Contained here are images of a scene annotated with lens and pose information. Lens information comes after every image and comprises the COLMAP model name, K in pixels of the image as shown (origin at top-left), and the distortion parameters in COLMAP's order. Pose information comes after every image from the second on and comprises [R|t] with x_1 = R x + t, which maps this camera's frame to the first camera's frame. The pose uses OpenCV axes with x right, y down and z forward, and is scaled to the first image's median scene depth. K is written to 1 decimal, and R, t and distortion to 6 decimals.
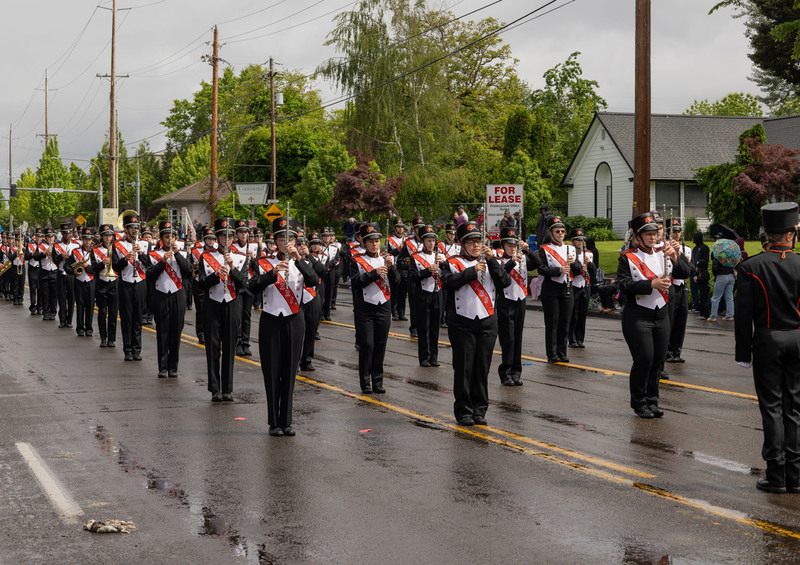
lens RADIAL K [[1472.8, 0, 400.0], [0, 1472.8, 282.5], [0, 0, 1]] dist [-0.016322, -0.064559]
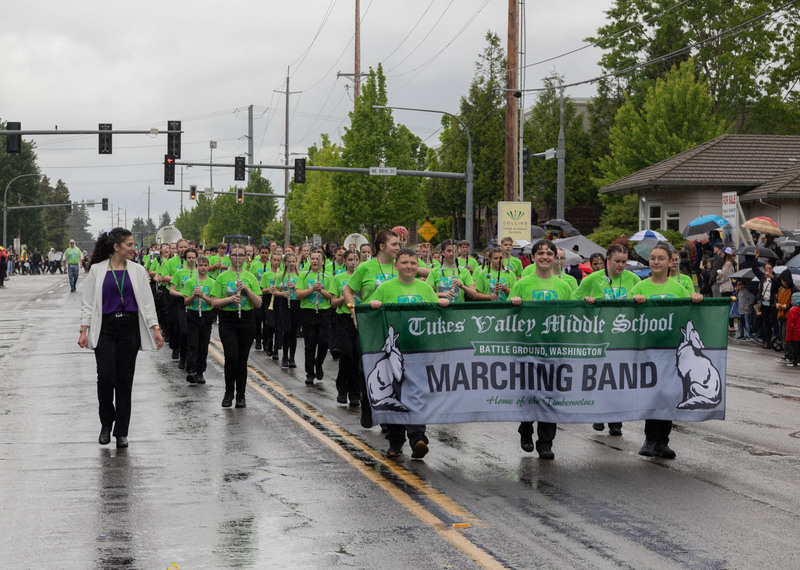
lens RADIAL K [[2372.5, 0, 400.0], [0, 2372.5, 285.0], [0, 0, 1]] dist [-0.041493, 0.450569]
pose [[0.978646, 0.012636, -0.205164, -0.058566], [-0.017661, 0.999587, -0.022678, -0.005405], [0.204792, 0.025817, 0.978465, 0.200563]]
